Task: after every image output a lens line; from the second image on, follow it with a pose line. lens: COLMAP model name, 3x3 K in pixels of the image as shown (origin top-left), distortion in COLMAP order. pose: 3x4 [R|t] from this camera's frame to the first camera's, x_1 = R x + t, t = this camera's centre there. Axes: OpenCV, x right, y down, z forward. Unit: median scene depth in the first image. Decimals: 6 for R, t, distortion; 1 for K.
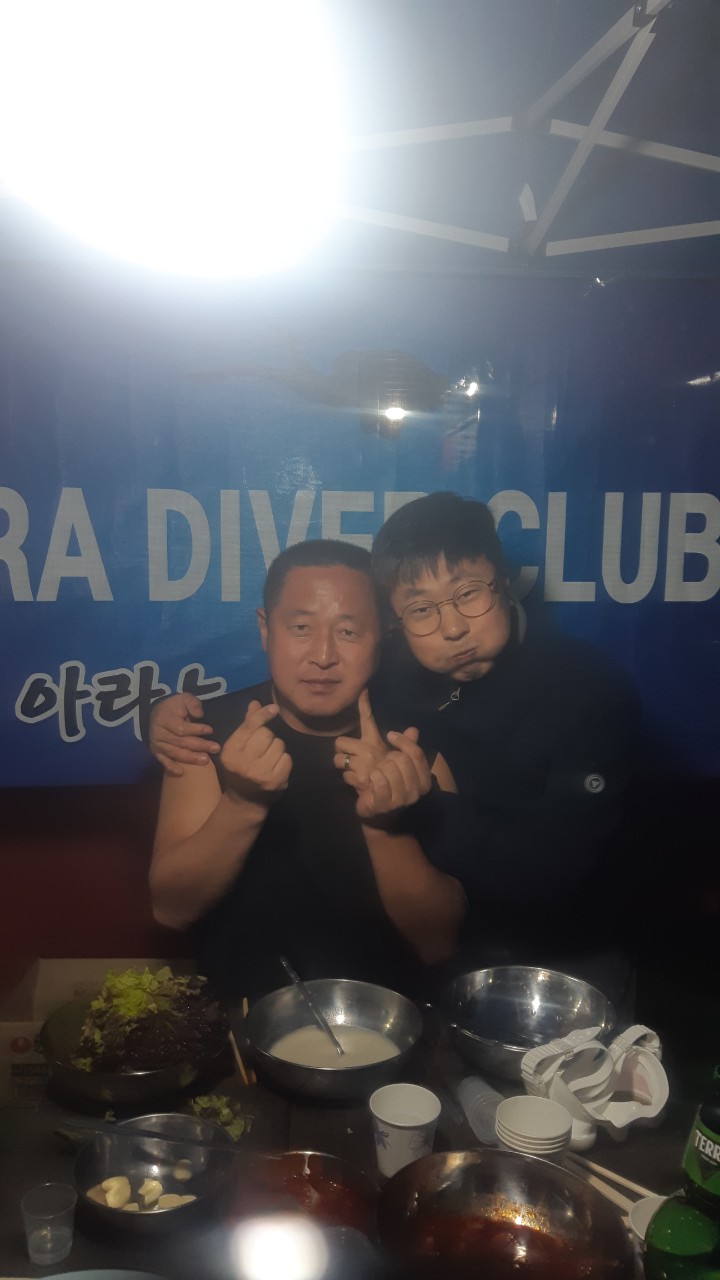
lens RADIAL K [[958.9, 0, 324.7], [0, 958.9, 609.6], [0, 0, 1]] dist [0.033792, -0.068528]
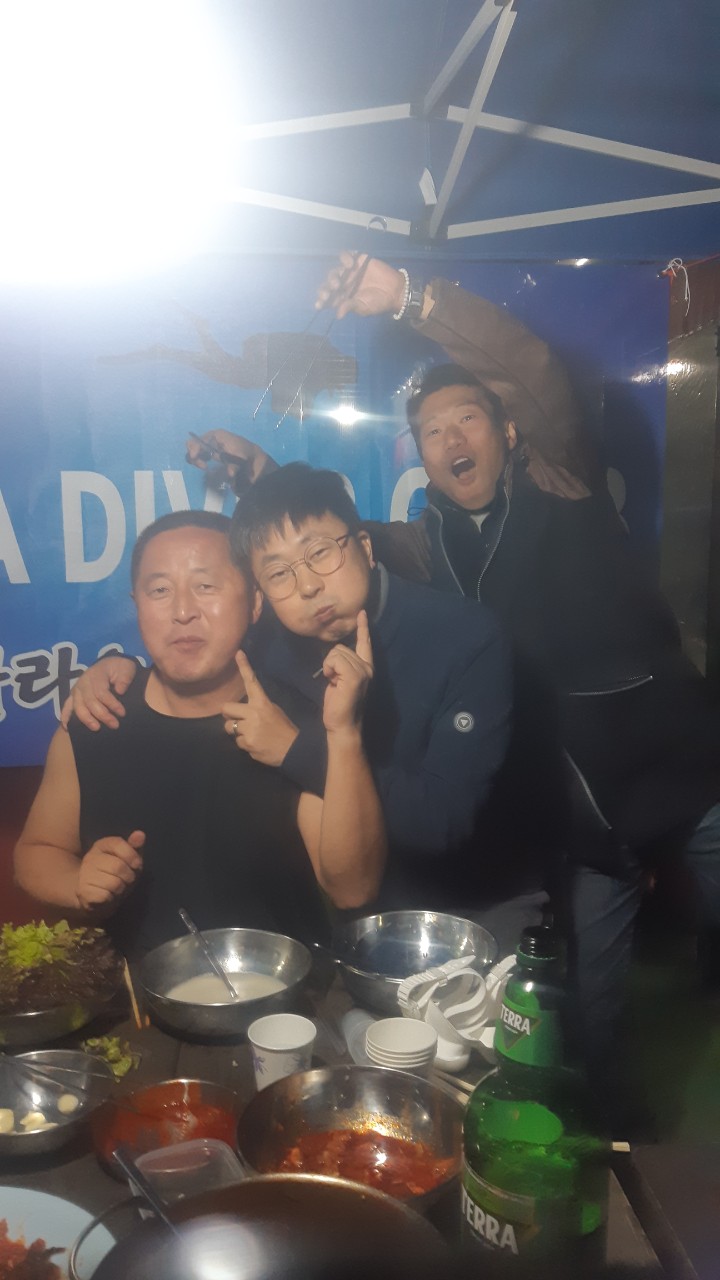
lens RADIAL K [[958.9, 0, 322.3], [0, 958.9, 611.6], [0, 0, 1]] dist [0.033792, -0.068528]
pose [[0.999056, -0.023822, 0.036335, 0.084049], [0.023996, 0.999703, -0.004359, 0.055076], [-0.036220, 0.005227, 0.999330, -0.037351]]
